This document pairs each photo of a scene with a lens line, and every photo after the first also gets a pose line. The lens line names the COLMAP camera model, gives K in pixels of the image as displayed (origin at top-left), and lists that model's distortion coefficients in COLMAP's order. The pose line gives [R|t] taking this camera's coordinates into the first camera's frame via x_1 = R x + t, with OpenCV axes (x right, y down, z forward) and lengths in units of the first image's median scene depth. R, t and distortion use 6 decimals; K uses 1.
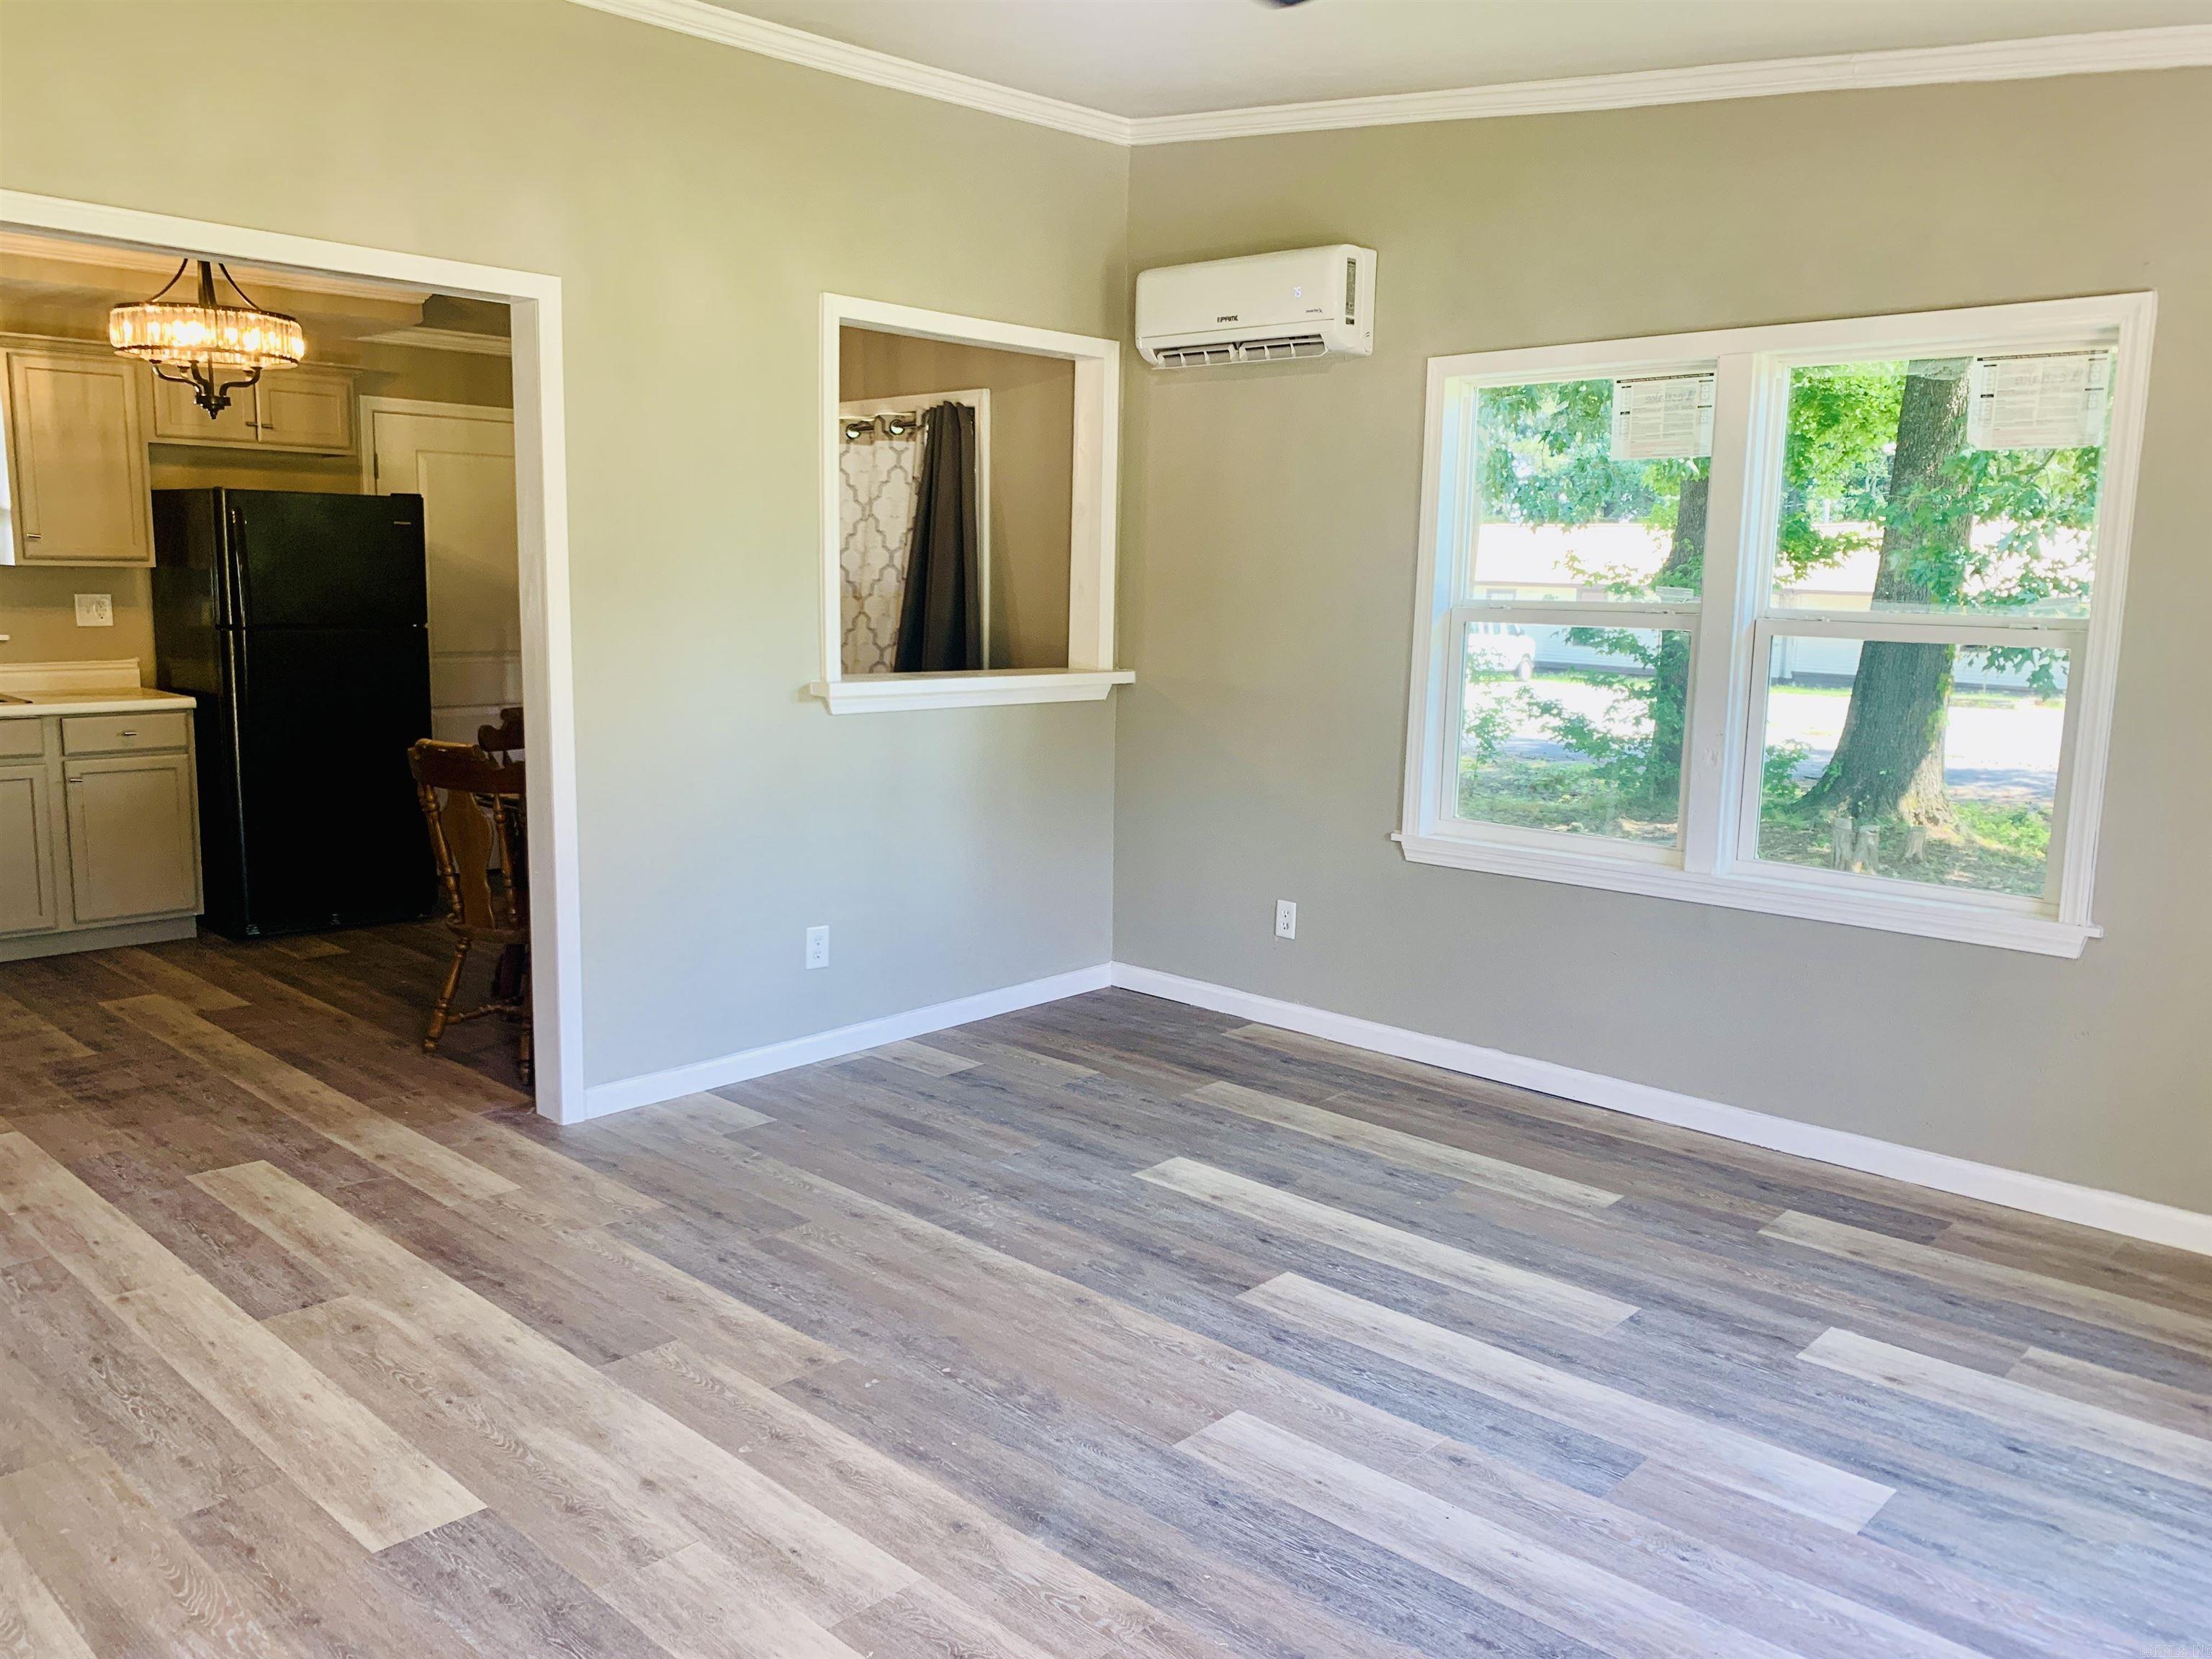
lens RADIAL K [[1685.8, 0, 1104.1], [0, 1685.8, 835.9], [0, 0, 1]] dist [0.042047, -0.060906]
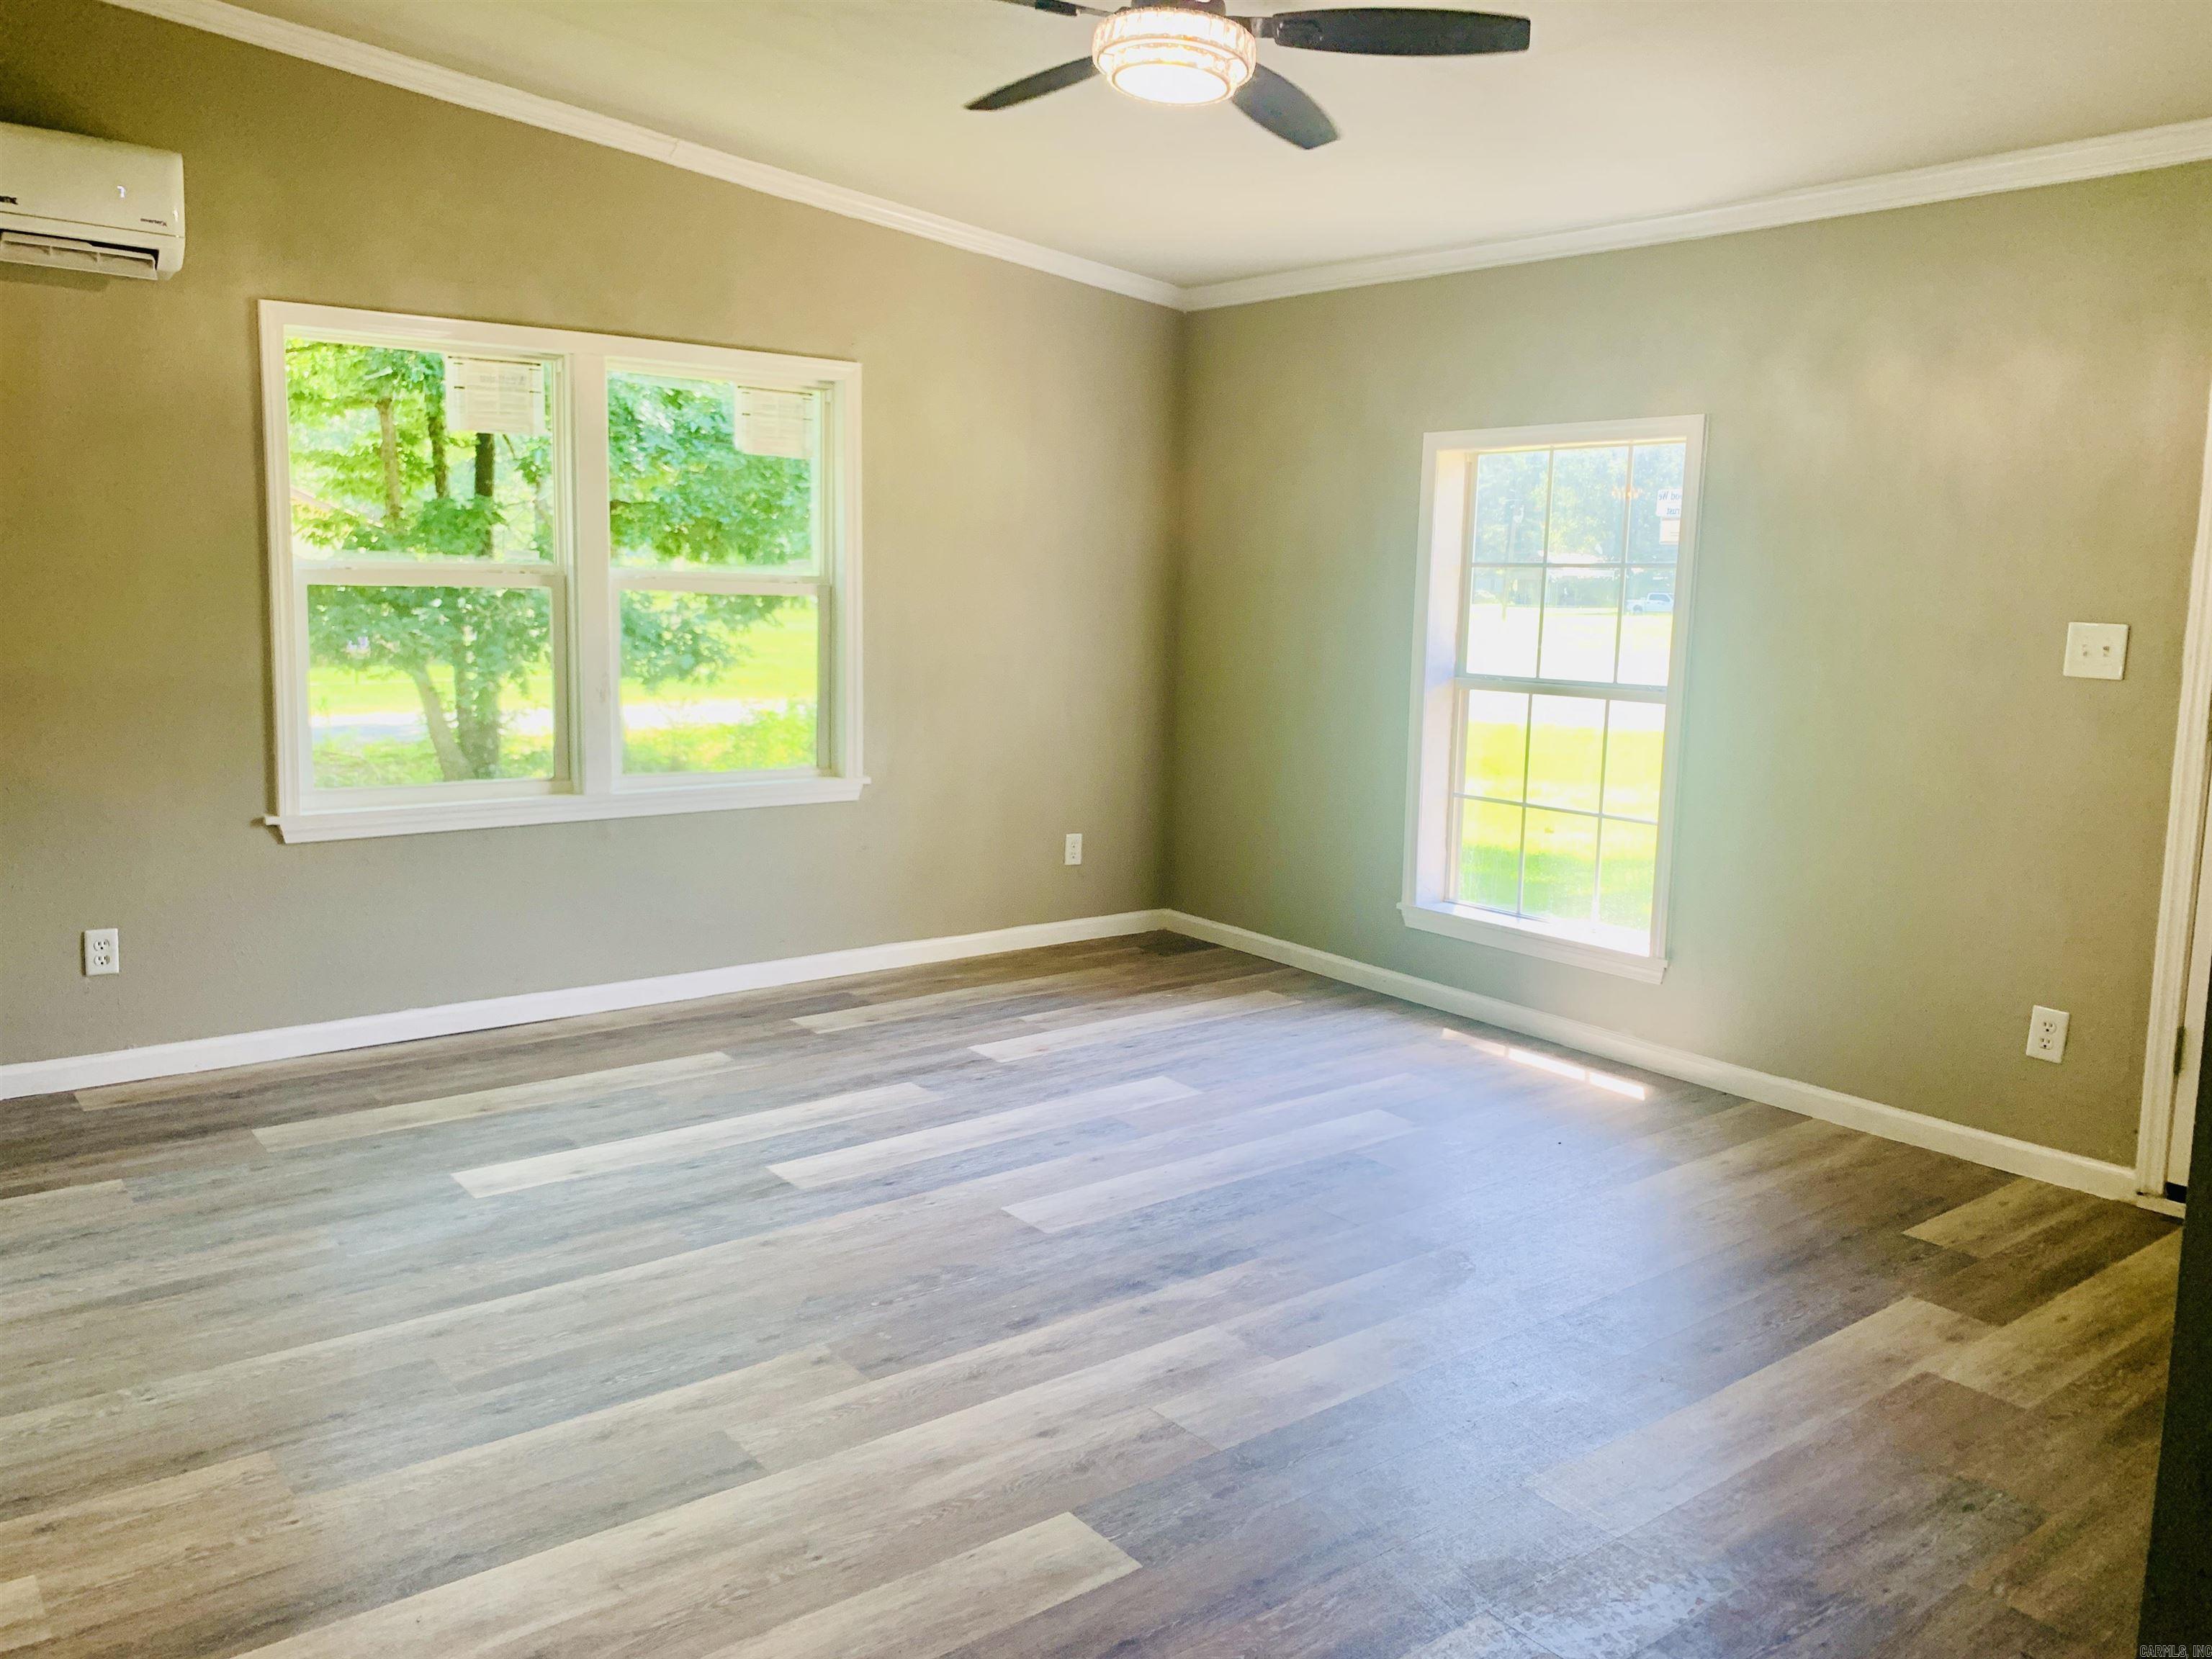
lens RADIAL K [[1685.8, 0, 1090.6], [0, 1685.8, 828.7], [0, 0, 1]] dist [0.042047, -0.060906]
pose [[0.151792, -0.161000, 0.975212, -0.860838], [0.134352, 0.980848, 0.141019, -0.085752], [-0.979239, 0.109616, 0.170516, 0.537964]]
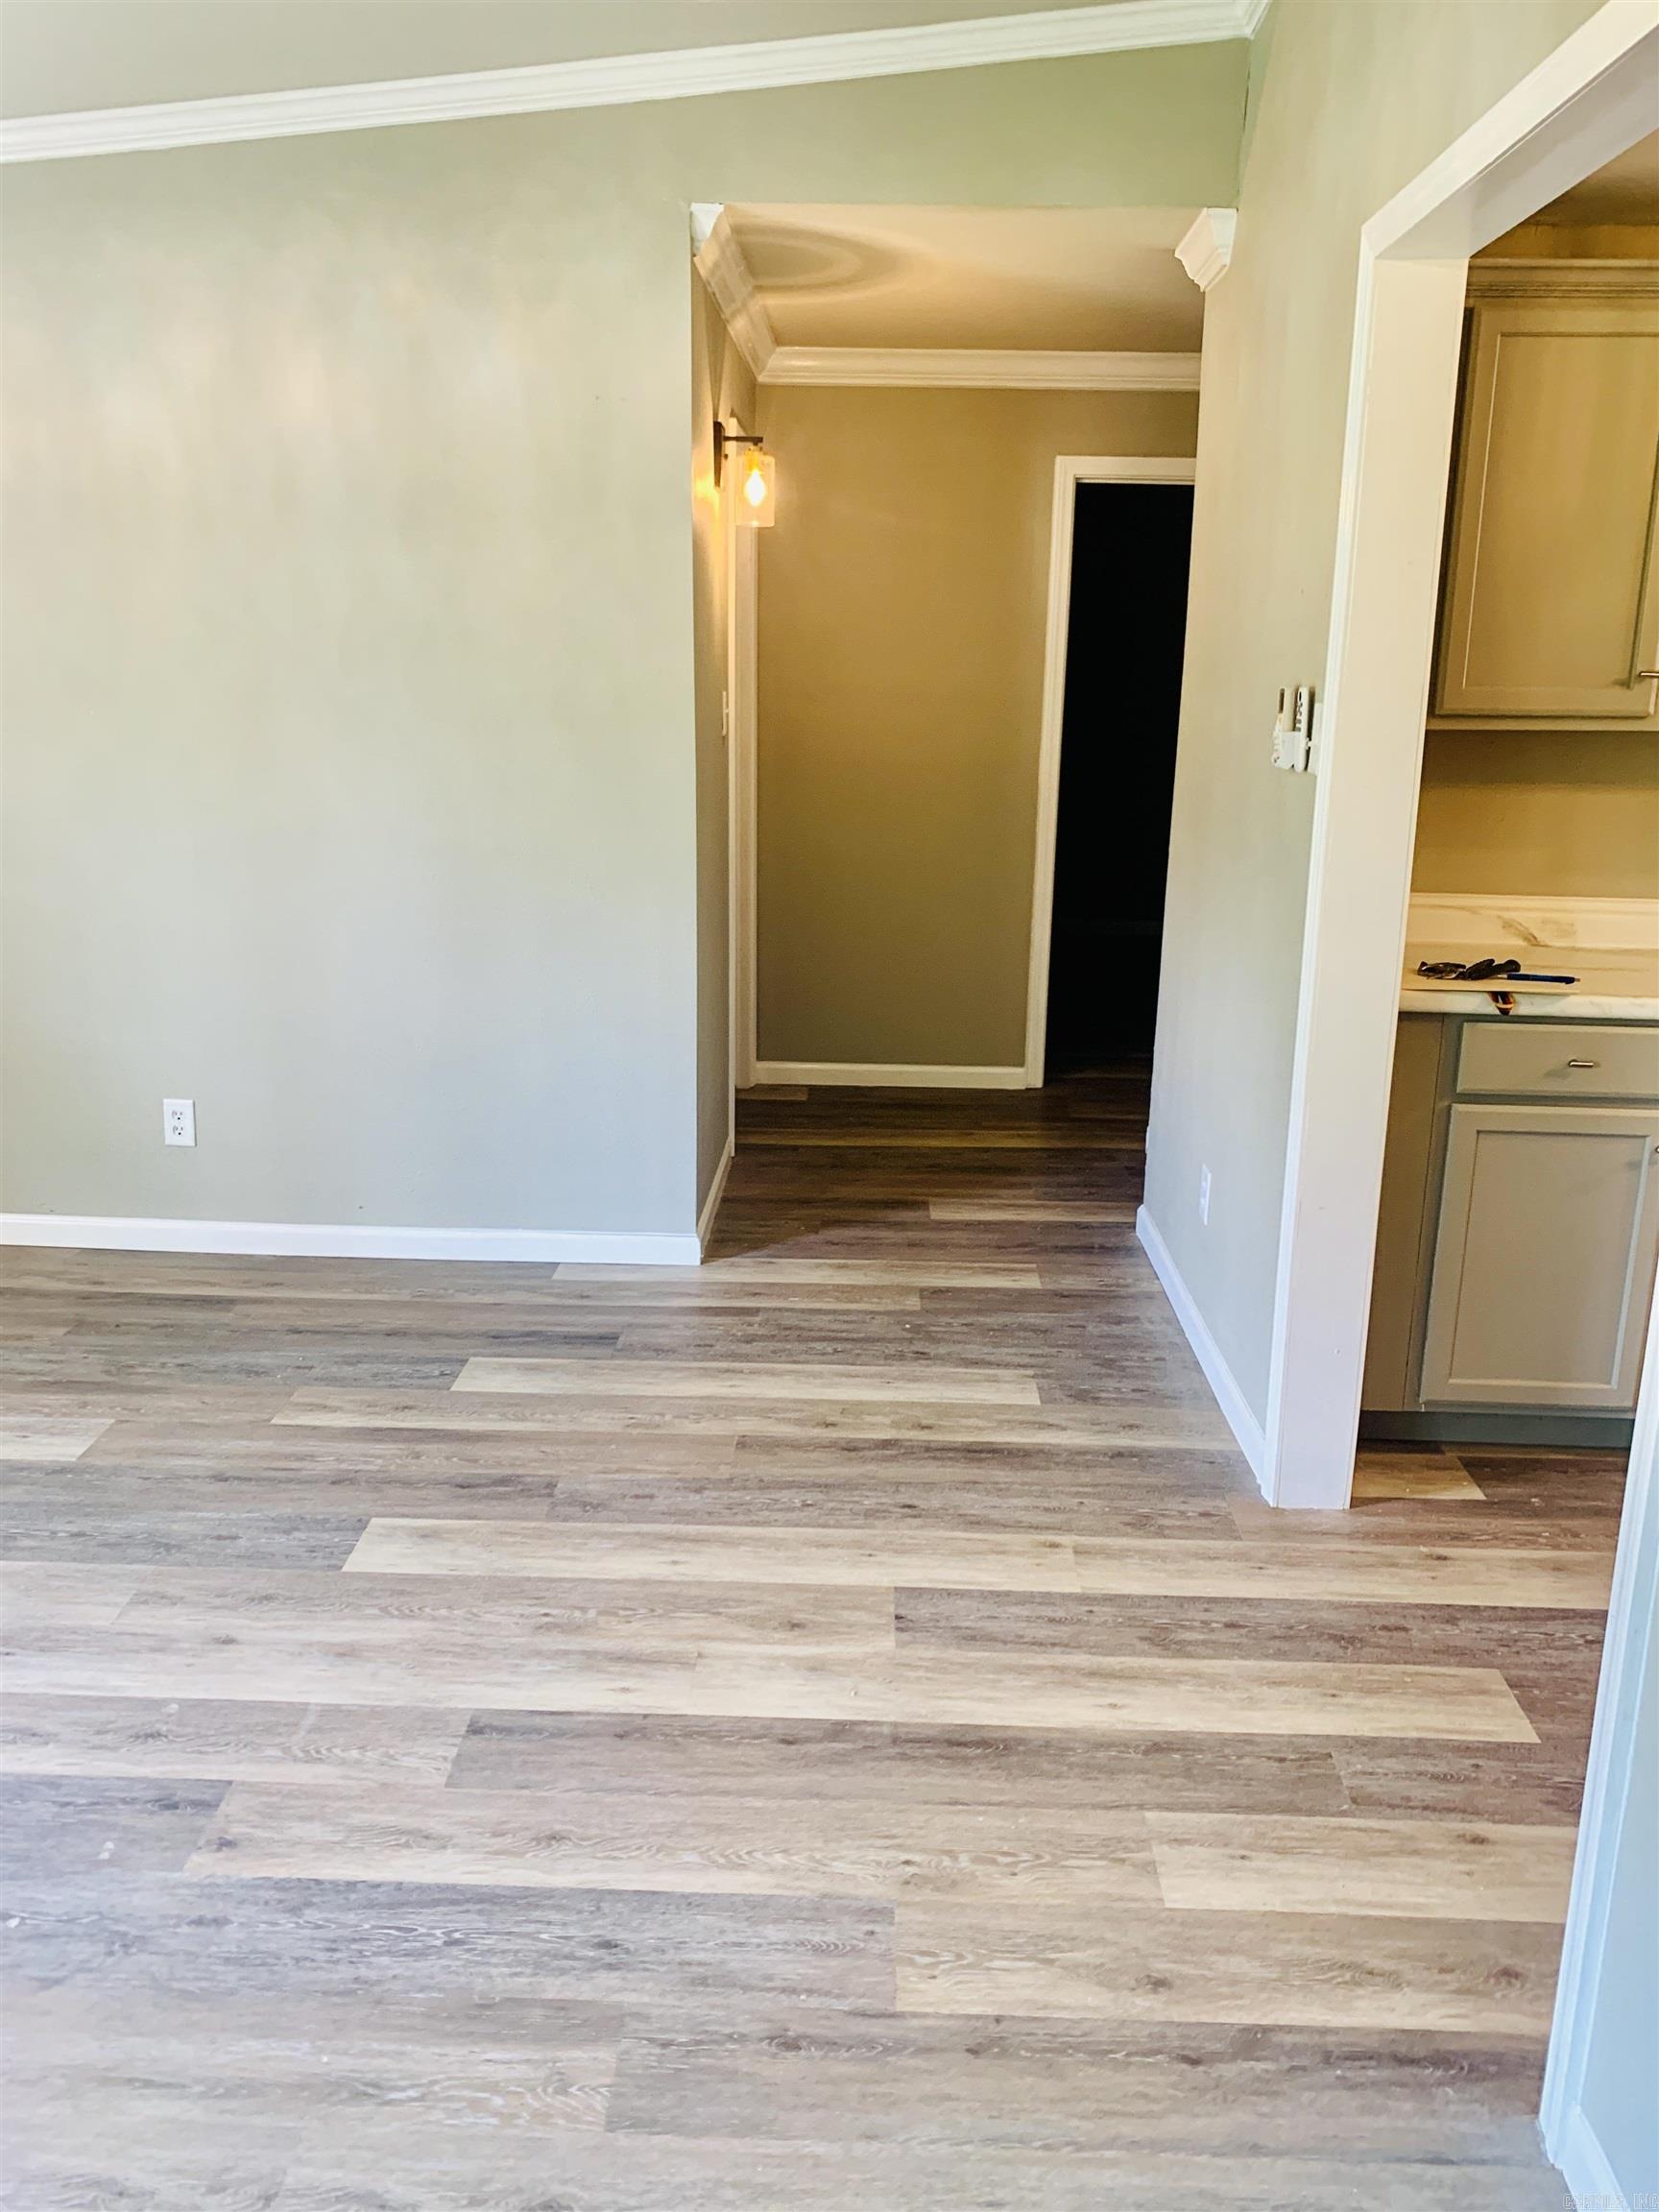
lens RADIAL K [[1685.8, 0, 833.5], [0, 1685.8, 1103.9], [0, 0, 1]] dist [0.042047, -0.060906]
pose [[-0.744920, 0.140586, -0.652173, 0.044602], [-0.132318, 0.926994, 0.350962, -0.206063], [0.653901, 0.347733, -0.671934, 1.260719]]
